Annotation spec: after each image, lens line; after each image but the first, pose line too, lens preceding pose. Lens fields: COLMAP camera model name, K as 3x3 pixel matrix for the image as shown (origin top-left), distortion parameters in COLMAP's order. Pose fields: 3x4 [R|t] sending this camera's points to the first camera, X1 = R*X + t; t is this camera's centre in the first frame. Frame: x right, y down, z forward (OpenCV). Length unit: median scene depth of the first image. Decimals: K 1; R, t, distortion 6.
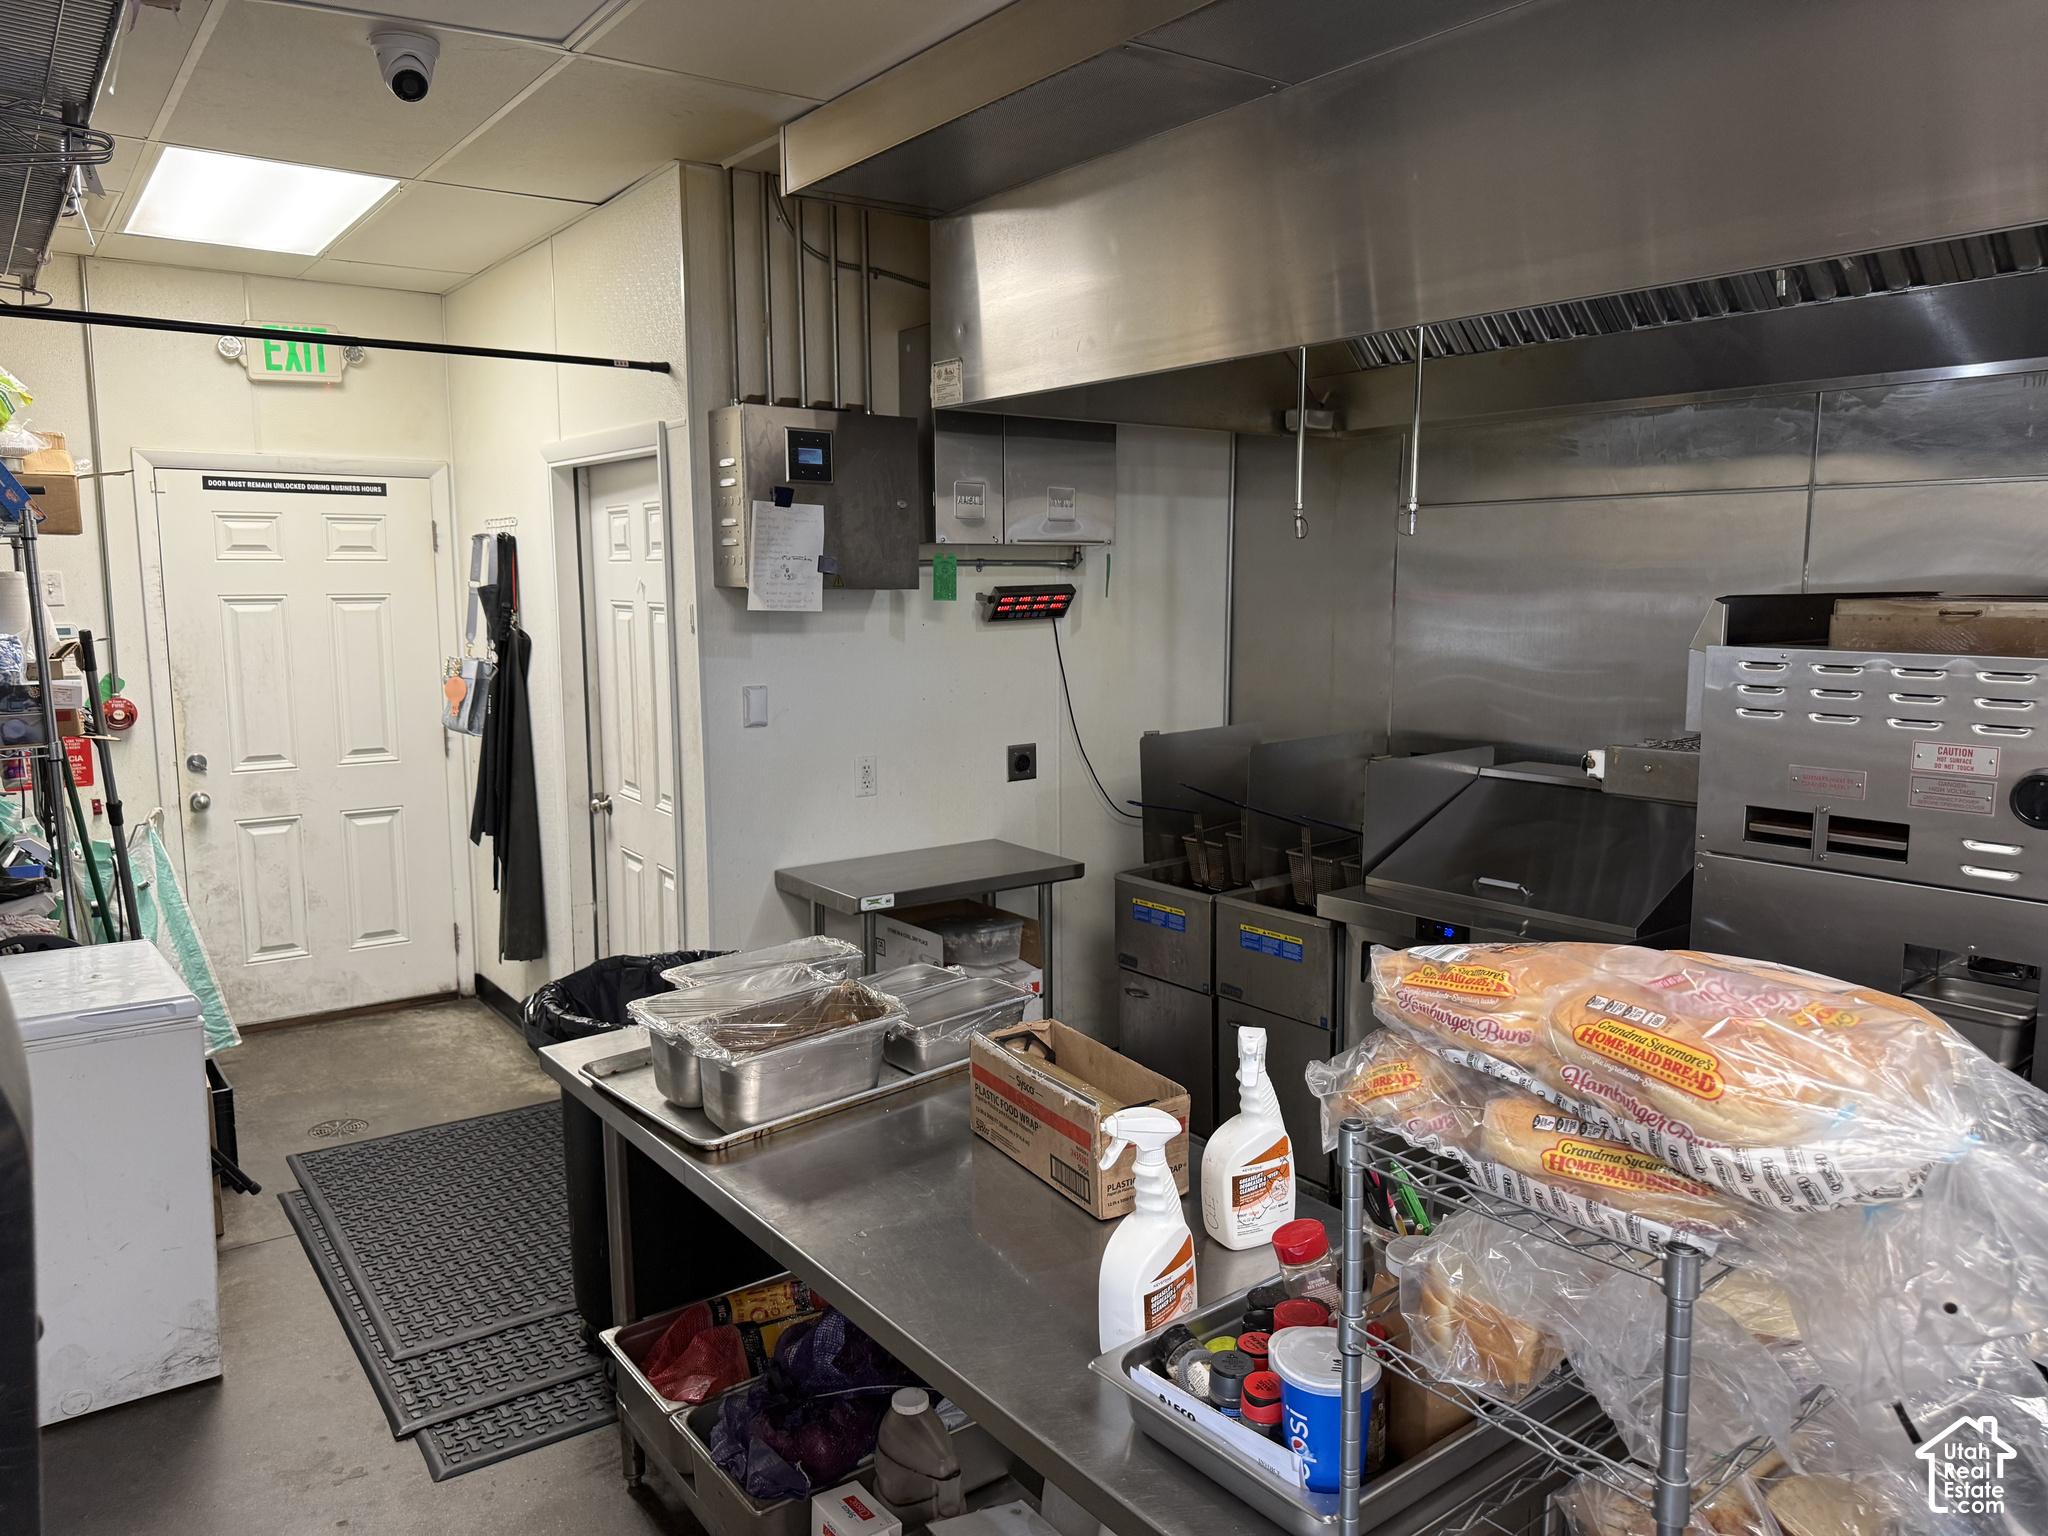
lens RADIAL K [[1448.6, 0, 1027.2], [0, 1448.6, 756.1], [0, 0, 1]] dist [0.017257, -0.028896]
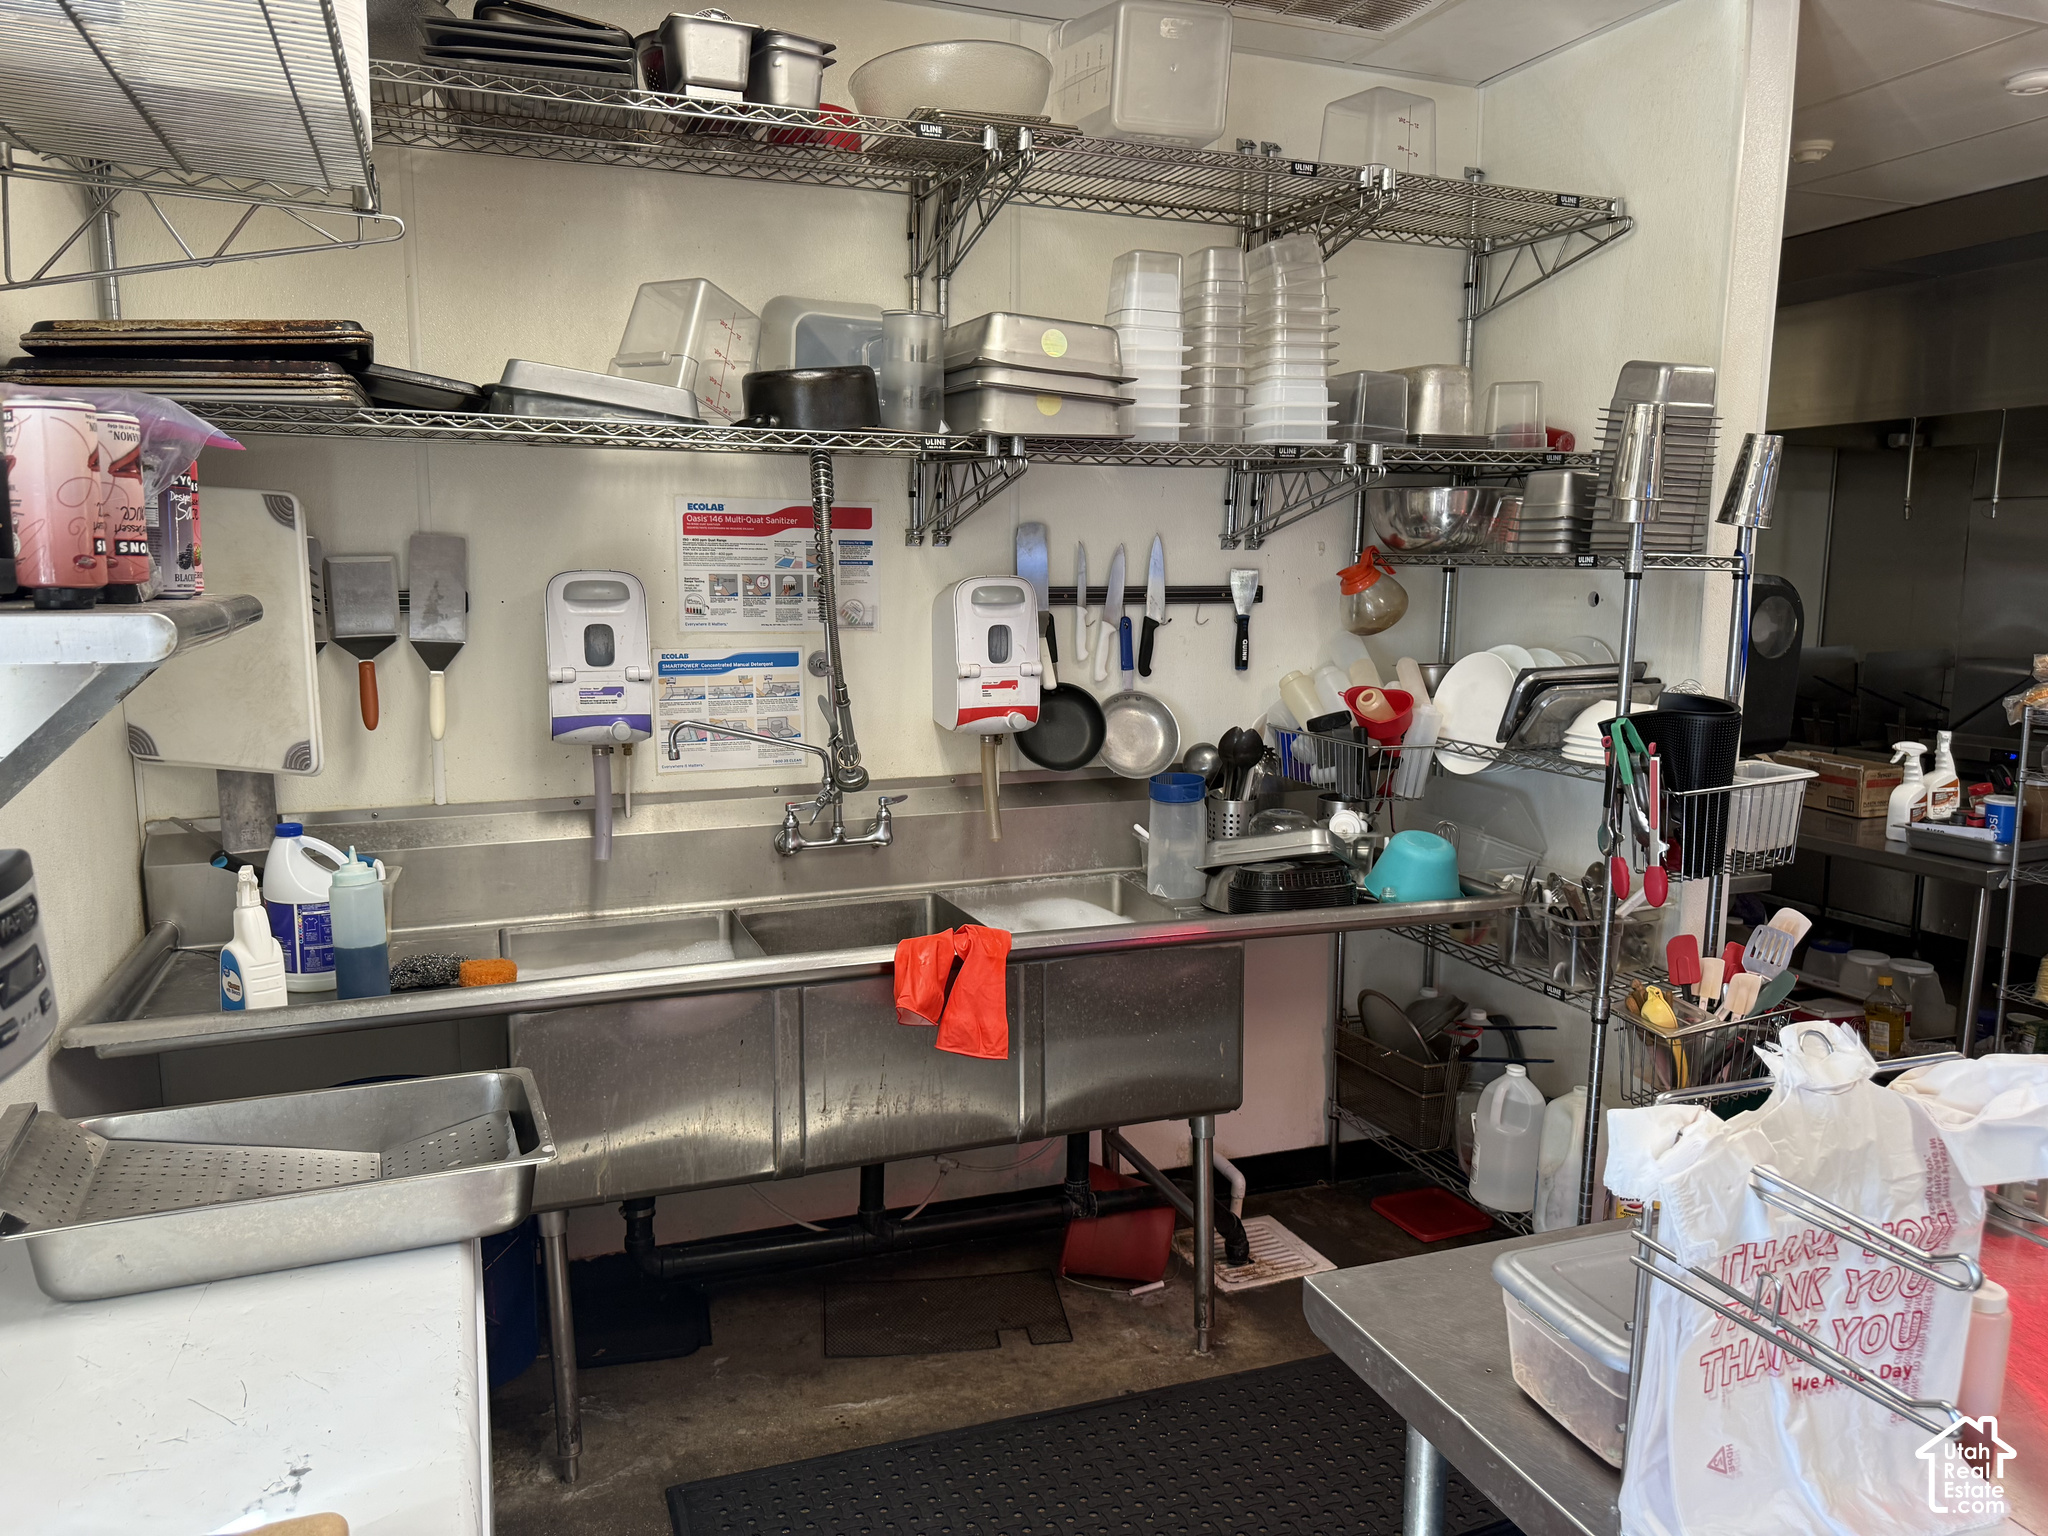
lens RADIAL K [[1448.6, 0, 1020.9], [0, 1448.6, 778.2], [0, 0, 1]] dist [0.017257, -0.028896]
pose [[0.963079, 0.060587, -0.262314, -0.748418], [-0.054433, 0.998046, 0.030672, 0.316058], [0.263660, -0.015261, 0.964495, -1.852354]]
